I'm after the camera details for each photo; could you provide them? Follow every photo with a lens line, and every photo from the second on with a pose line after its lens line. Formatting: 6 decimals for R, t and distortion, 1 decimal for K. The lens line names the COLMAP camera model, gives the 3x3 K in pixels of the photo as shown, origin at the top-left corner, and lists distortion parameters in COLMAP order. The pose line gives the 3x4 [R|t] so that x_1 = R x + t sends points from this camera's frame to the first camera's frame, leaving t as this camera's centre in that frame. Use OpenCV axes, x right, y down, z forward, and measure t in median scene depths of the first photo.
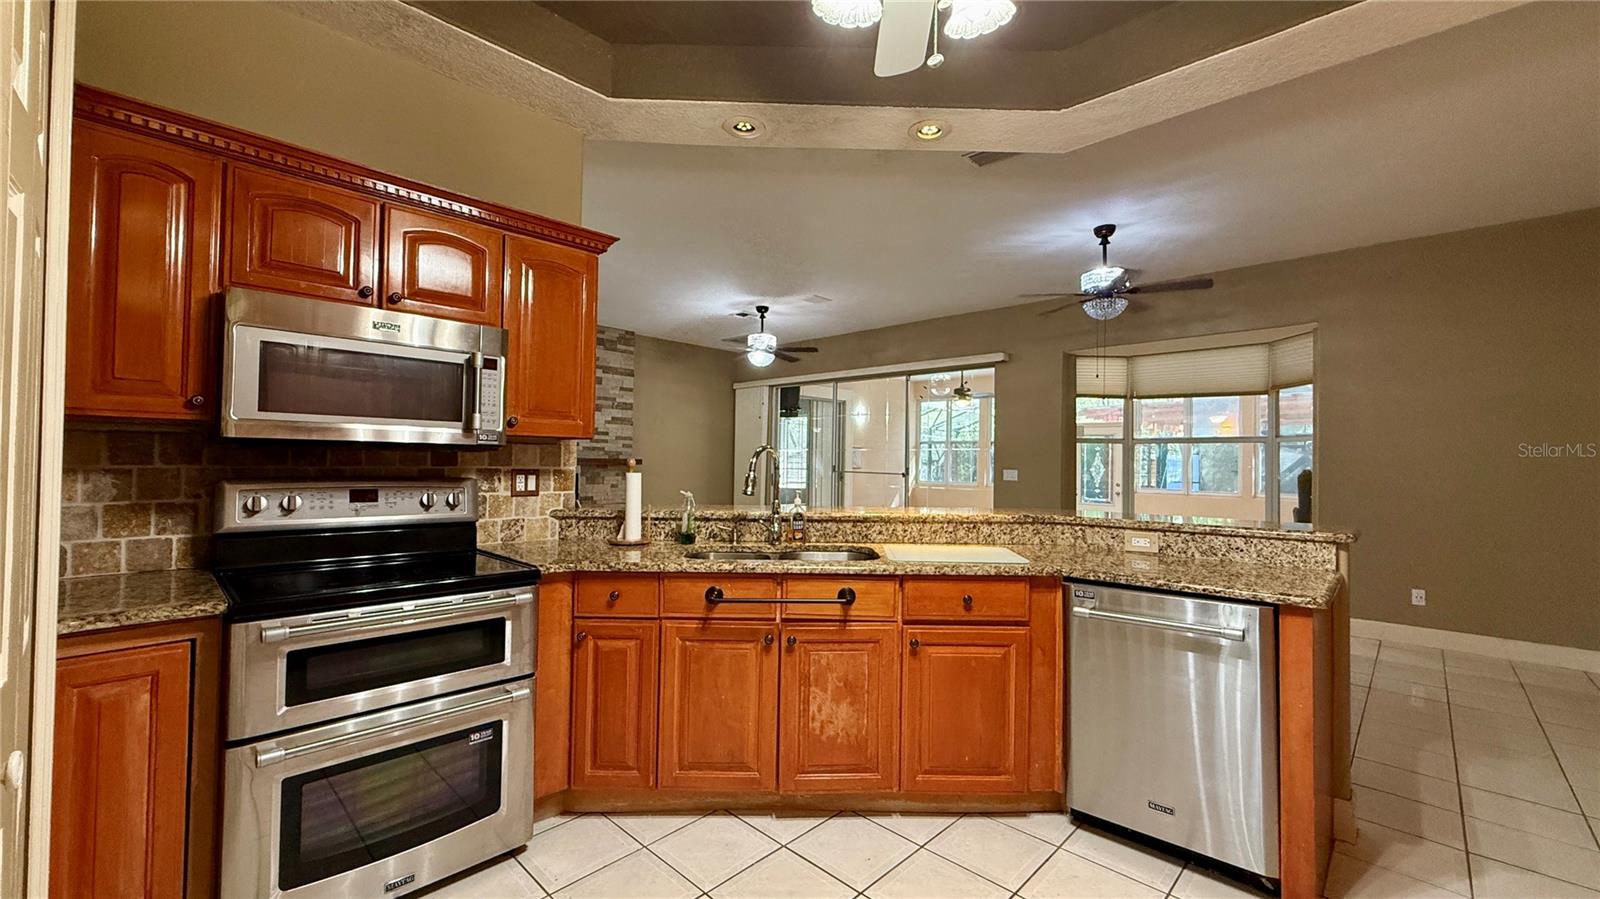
lens RADIAL K [[636.2, 0, 799.5], [0, 636.2, 452.7], [0, 0, 1]] dist [-0.002334, -0.000194]
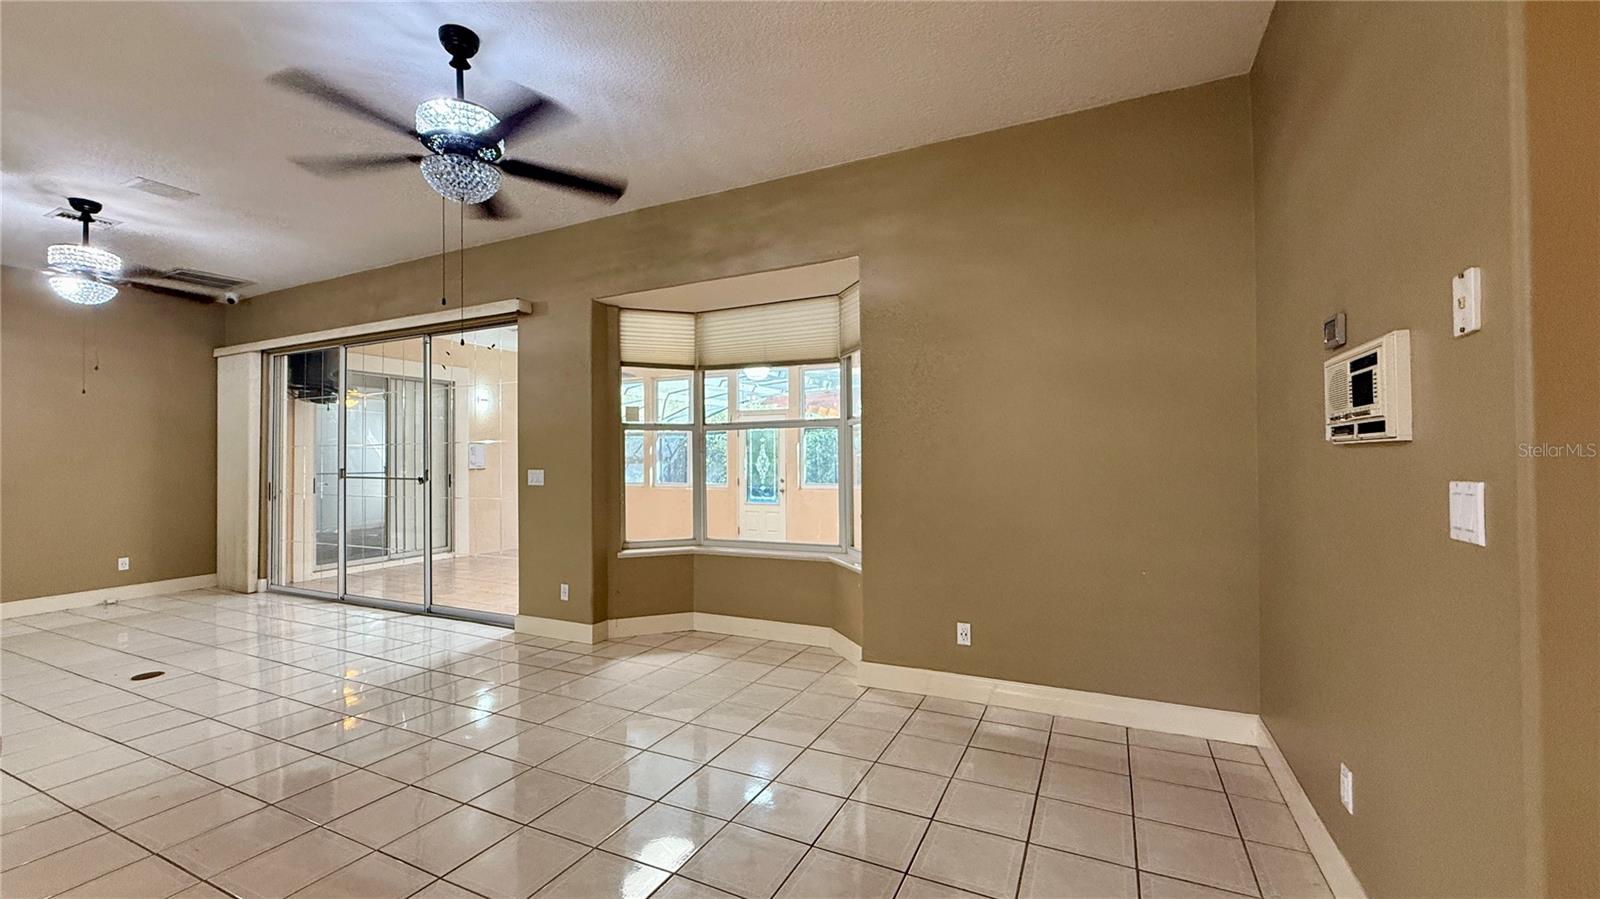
lens RADIAL K [[636.2, 0, 799.5], [0, 636.2, 452.7], [0, 0, 1]] dist [-0.002334, -0.000194]
pose [[0.949291, -0.019397, 0.313800, 0.394863], [0.017364, 0.999806, 0.009271, 0.007180], [-0.313919, -0.003352, 0.949444, 0.254529]]
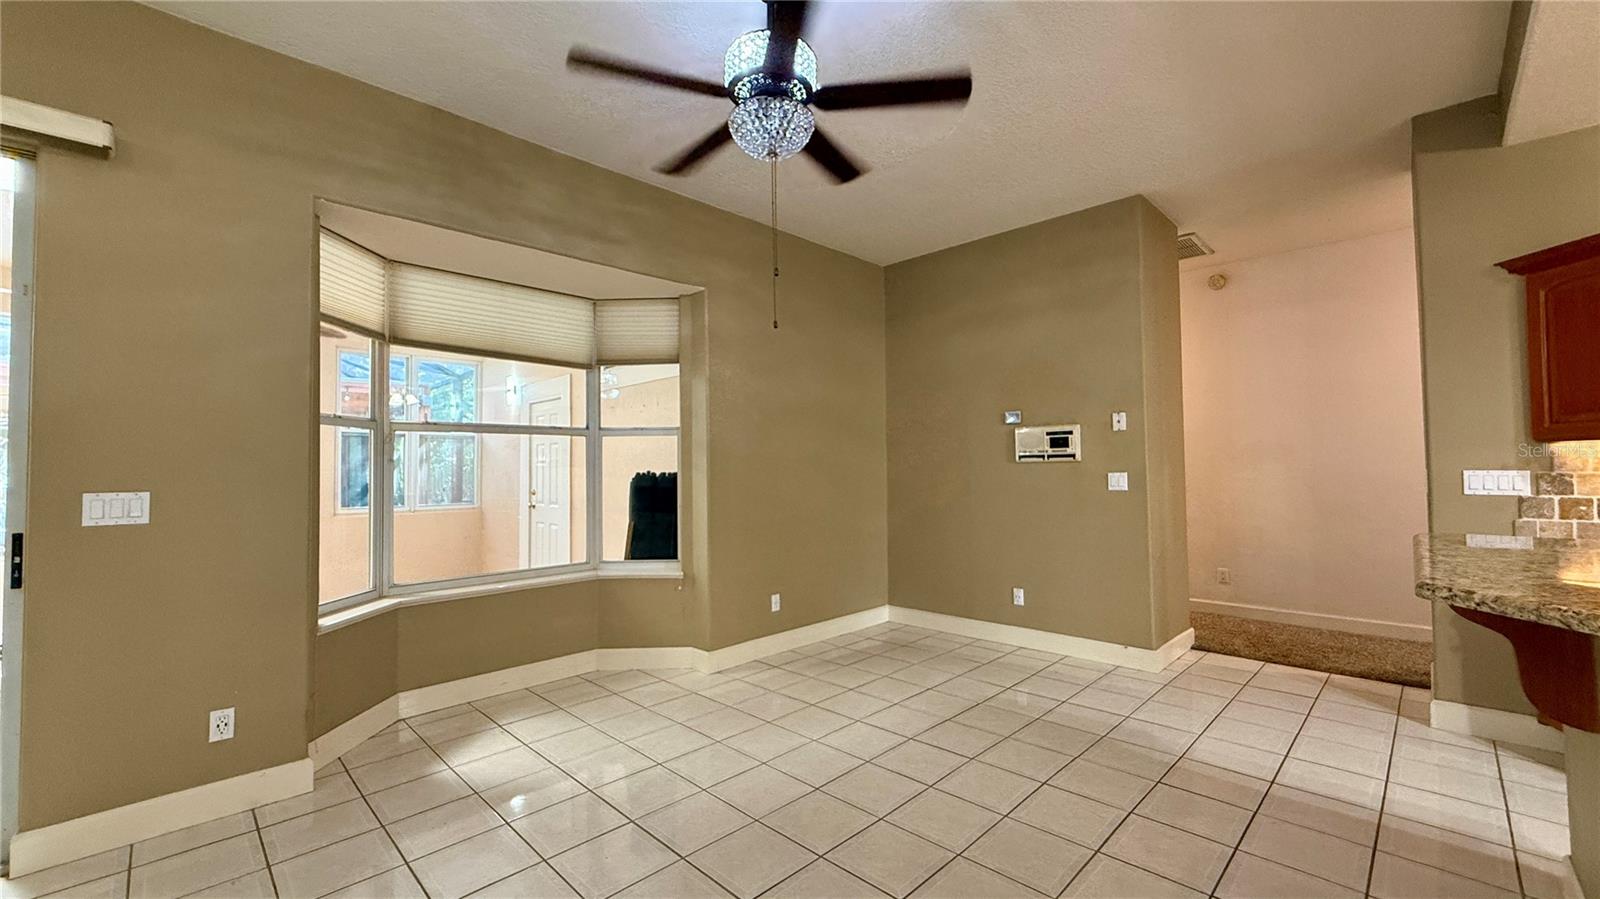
lens RADIAL K [[642.3, 0, 800.0], [0, 642.3, 449.5], [0, 0, 1]] dist [0.000684, -0.000149]
pose [[0.014058, 0.016409, 0.999767, 0.006142], [-0.005204, 0.999853, -0.016337, 0.009123], [-0.999888, -0.004973, 0.014141, 0.655486]]
